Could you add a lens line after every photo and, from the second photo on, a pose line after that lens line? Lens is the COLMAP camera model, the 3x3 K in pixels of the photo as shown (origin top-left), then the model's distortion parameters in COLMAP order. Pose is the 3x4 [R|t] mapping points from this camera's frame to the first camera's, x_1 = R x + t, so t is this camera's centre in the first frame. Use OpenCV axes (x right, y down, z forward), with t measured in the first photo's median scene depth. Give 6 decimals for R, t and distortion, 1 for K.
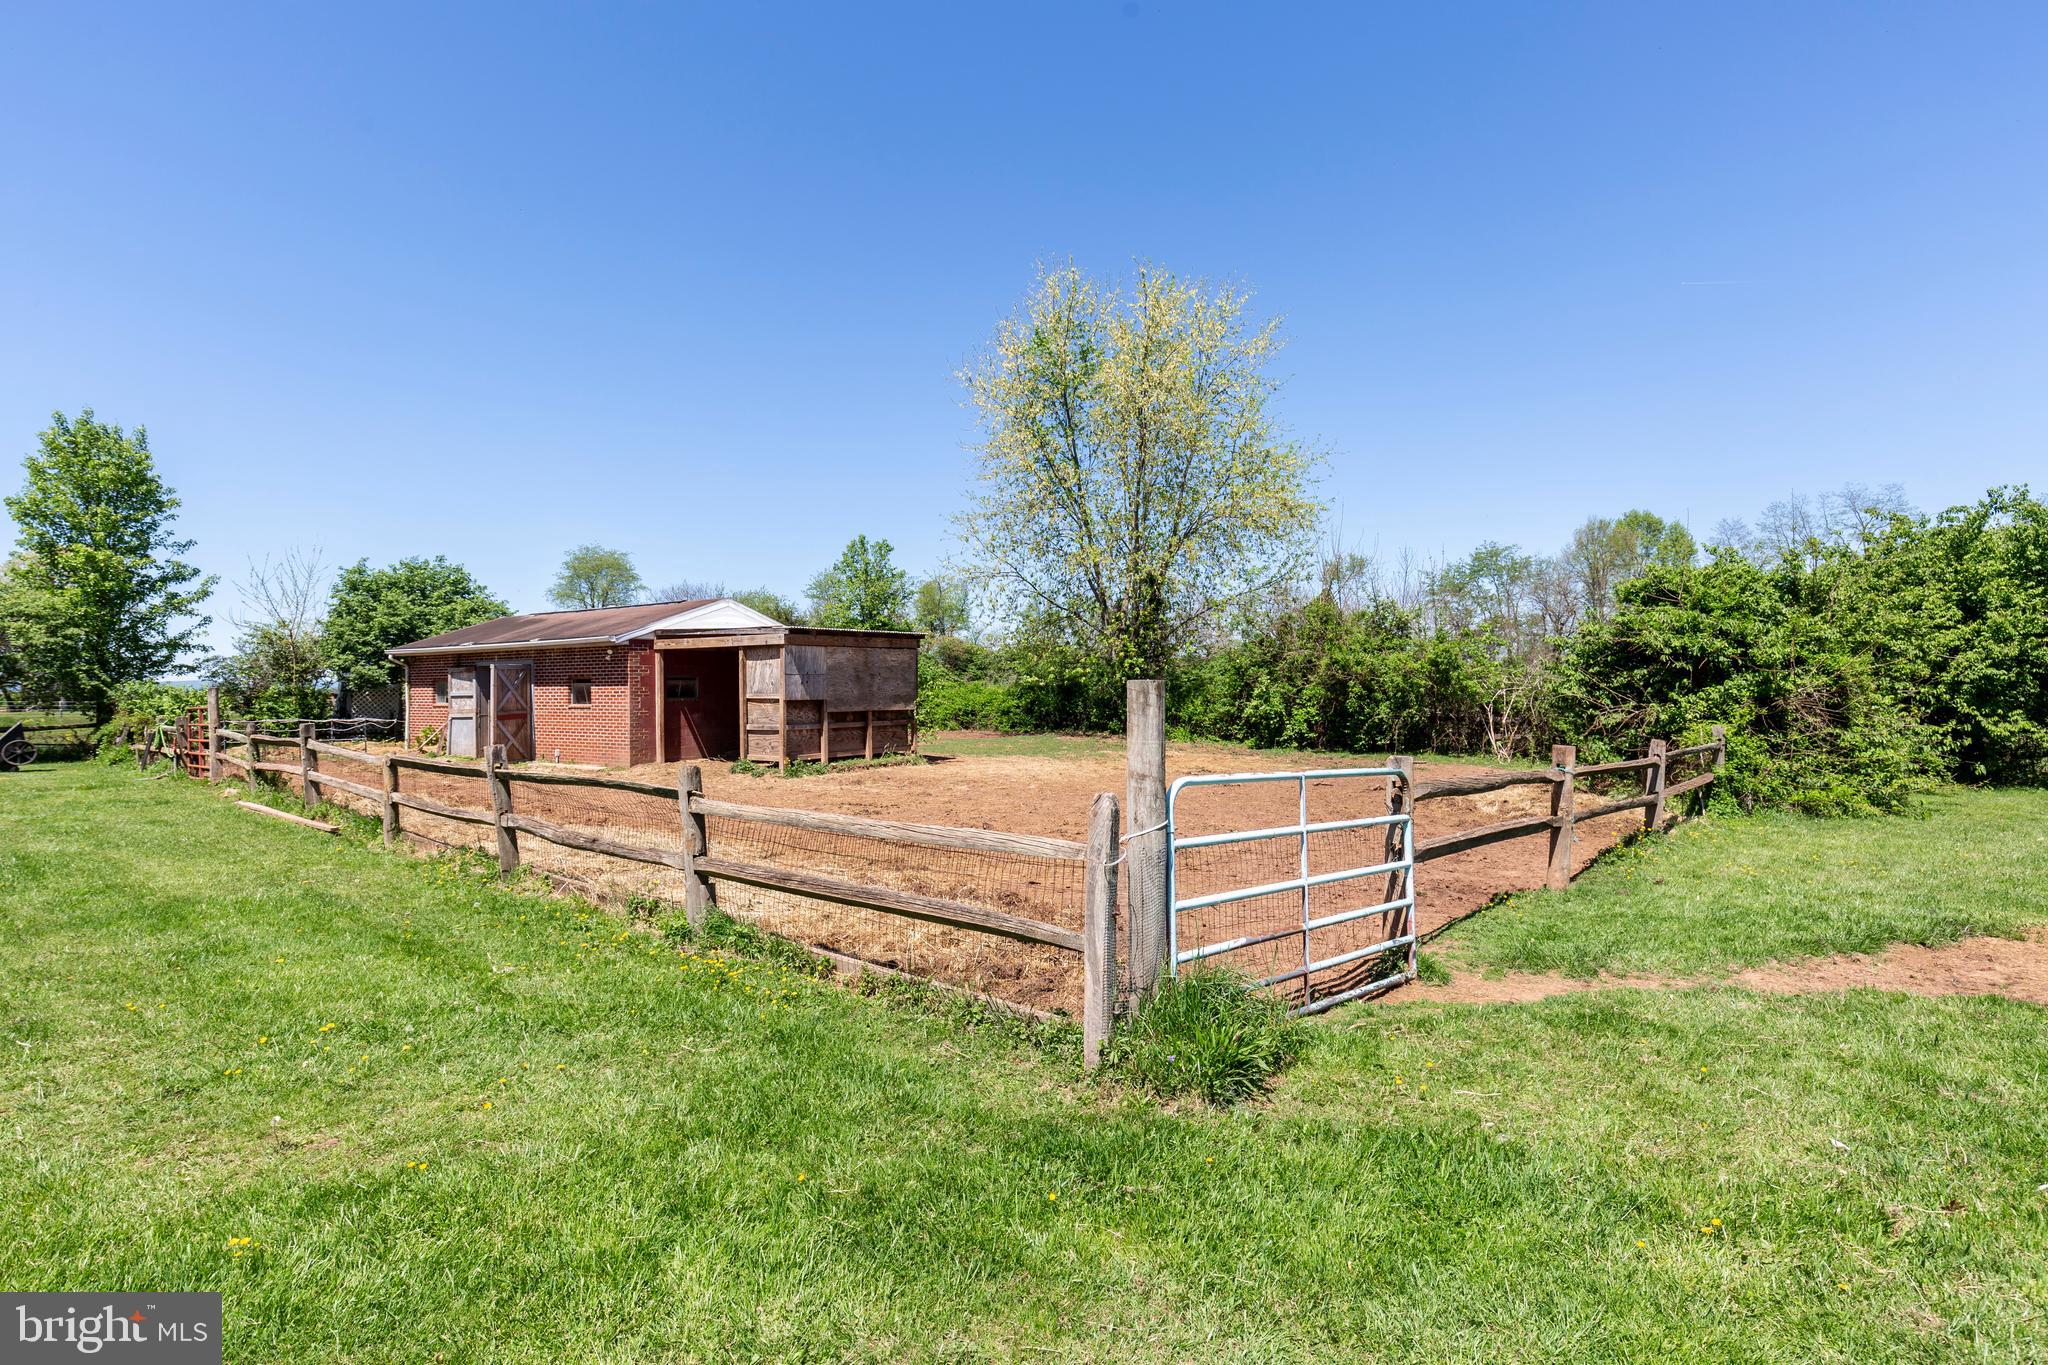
lens RADIAL K [[1057.0, 0, 1033.5], [0, 1057.0, 682.0], [0, 0, 1]] dist [-0.000154, -0.002221]
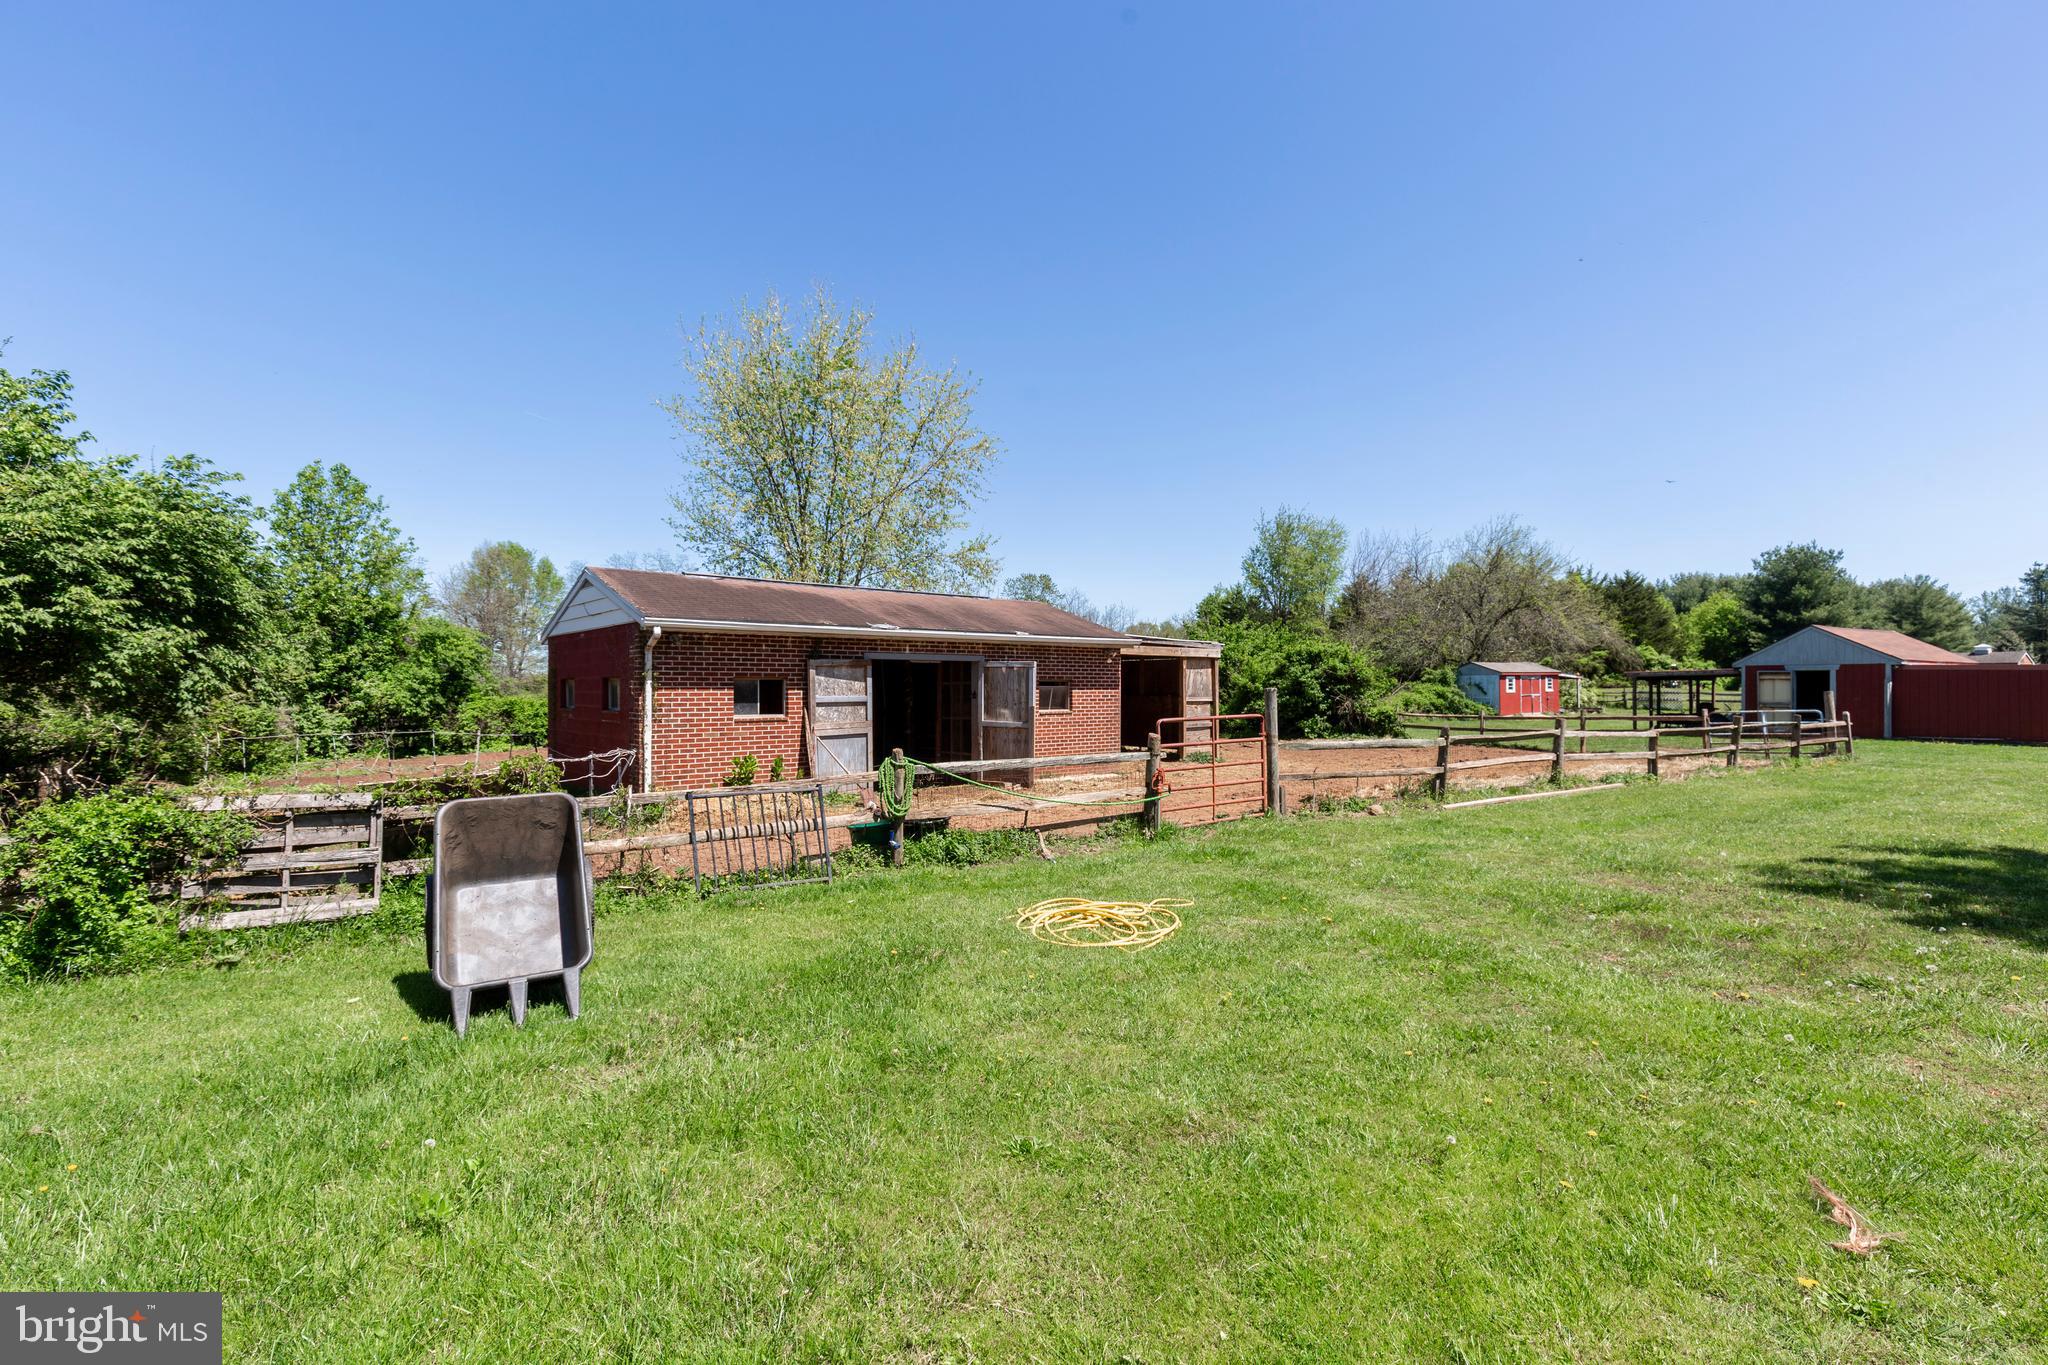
lens RADIAL K [[957.0, 0, 1018.0], [0, 957.0, 685.5], [0, 0, 1]] dist [-0.002211, -0.000098]
pose [[0.224946, 0.010676, 0.974313, -0.968923], [-0.003799, 0.999942, -0.010080, 0.006985], [-0.974364, -0.001434, 0.224974, 0.670870]]
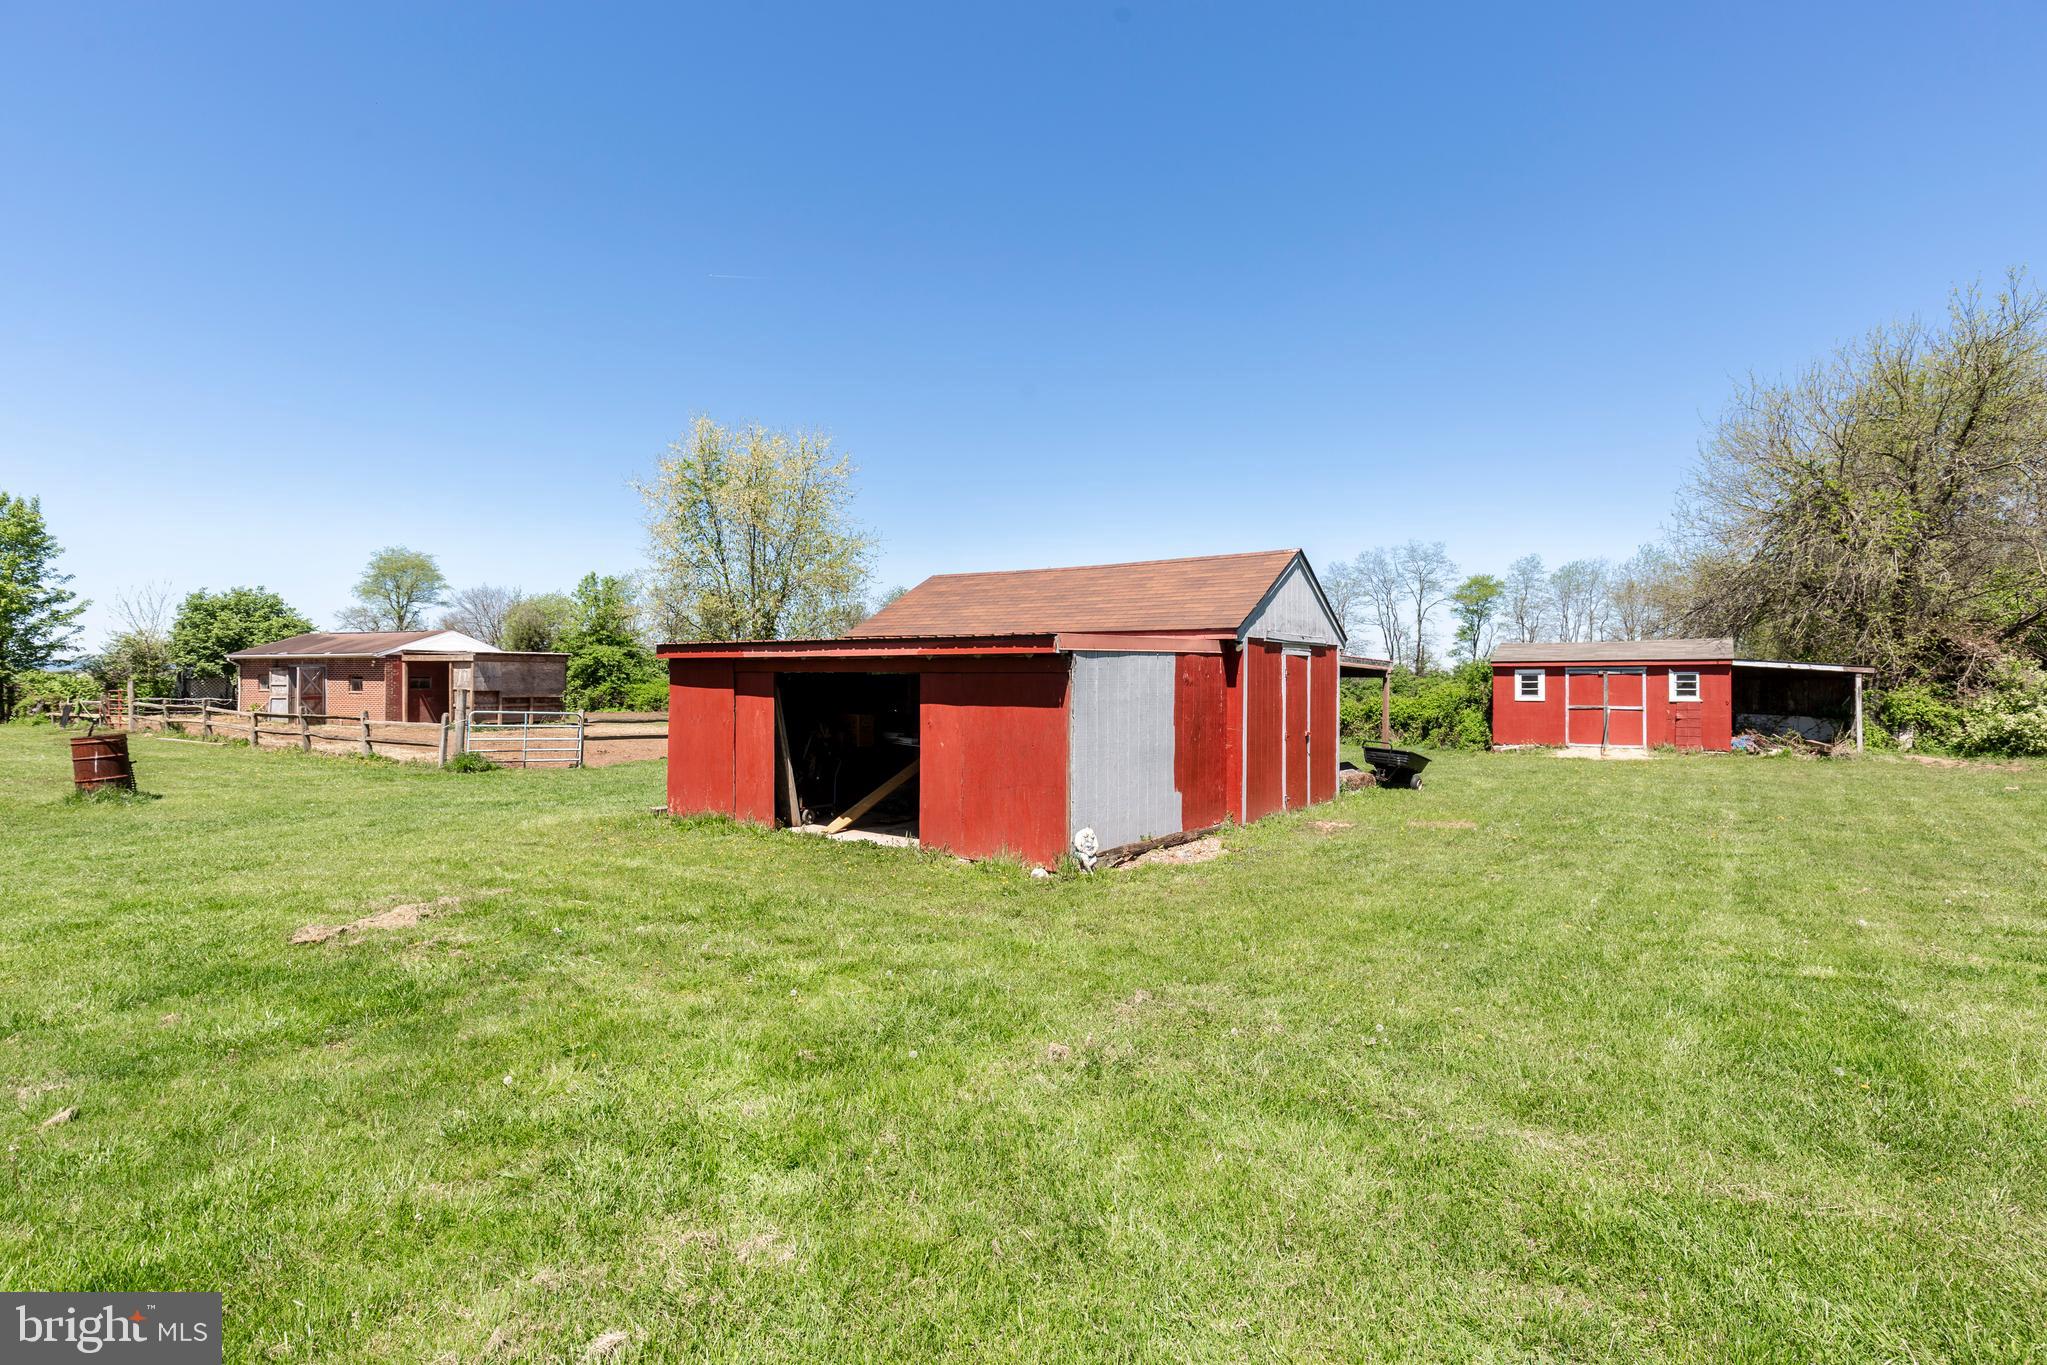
lens RADIAL K [[1003.9, 0, 1027.2], [0, 1003.9, 671.0], [0, 0, 1]] dist [-0.000343, 0.001518]
pose [[0.987637, 0.016760, 0.155857, 0.314182], [-0.016008, 0.999853, -0.006075, -0.015543], [-0.155936, 0.003505, 0.987761, -0.624372]]
